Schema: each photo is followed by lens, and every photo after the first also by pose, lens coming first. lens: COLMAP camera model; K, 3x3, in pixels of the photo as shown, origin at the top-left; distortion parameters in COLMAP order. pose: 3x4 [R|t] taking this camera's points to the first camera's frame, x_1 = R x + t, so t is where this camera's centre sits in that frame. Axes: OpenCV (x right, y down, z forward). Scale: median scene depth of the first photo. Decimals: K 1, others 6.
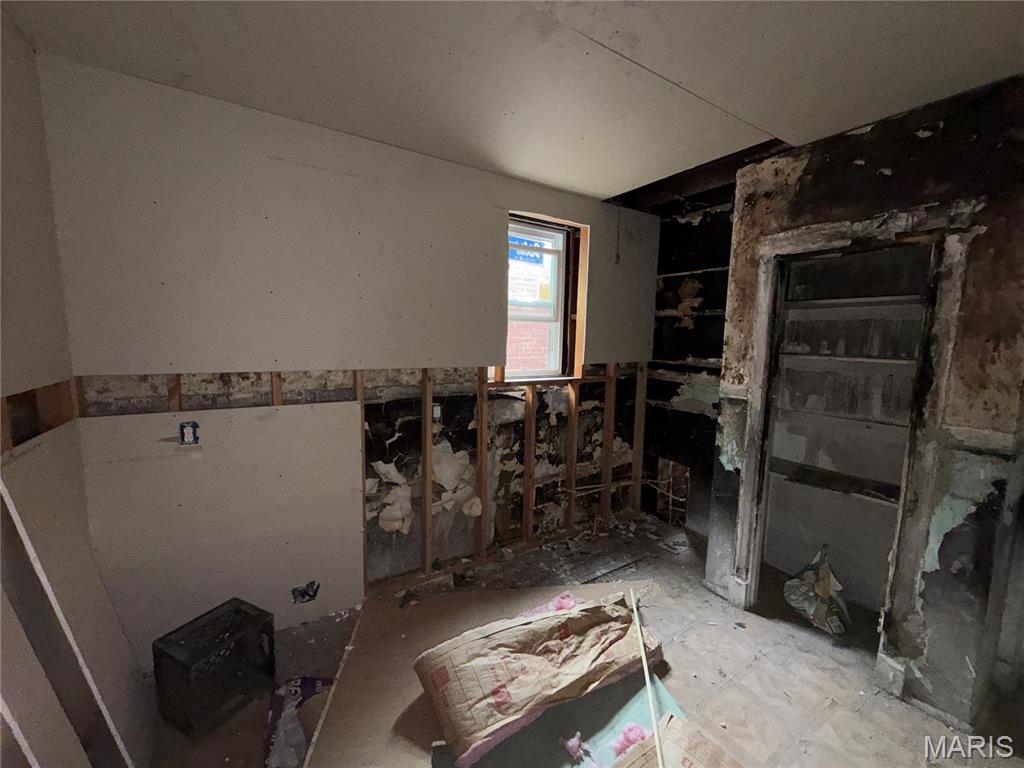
lens RADIAL K [[408.2, 0, 507.3], [0, 408.2, 384.7], [0, 0, 1]] dist [-0.000692, 0.000353]
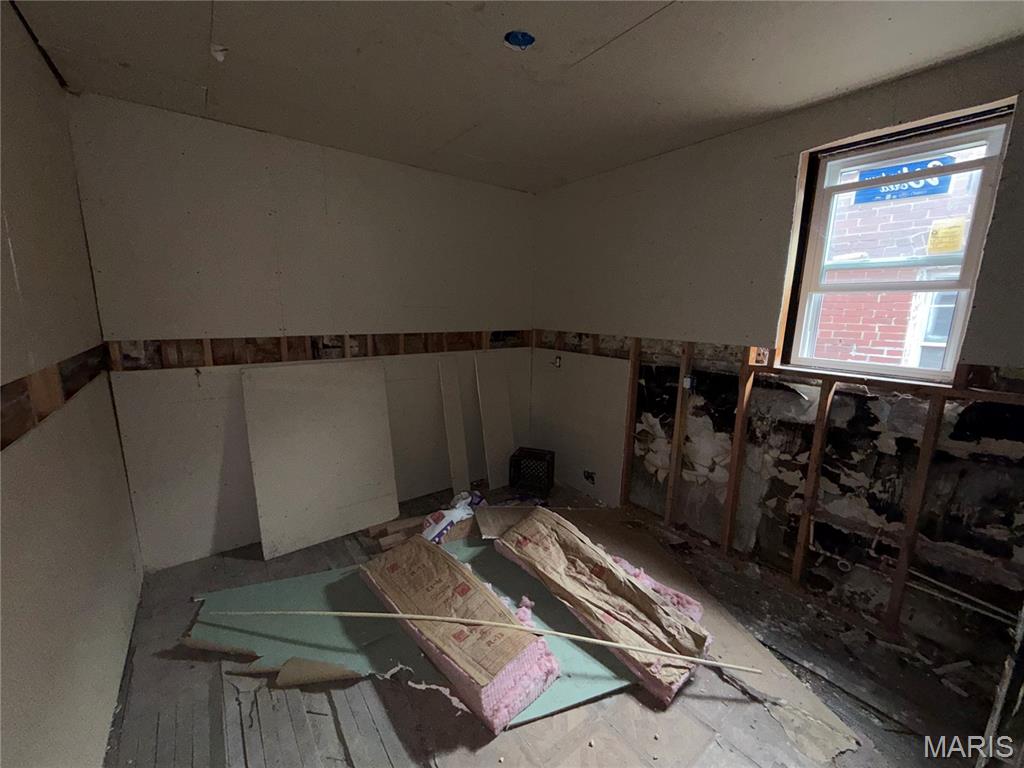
lens RADIAL K [[408.2, 0, 507.3], [0, 408.2, 384.7], [0, 0, 1]] dist [-0.000692, 0.000353]
pose [[0.088153, 0.167042, -0.982001, 0.788917], [-0.134277, 0.978833, 0.154450, -0.029447], [0.987015, 0.118245, 0.108717, 0.391725]]
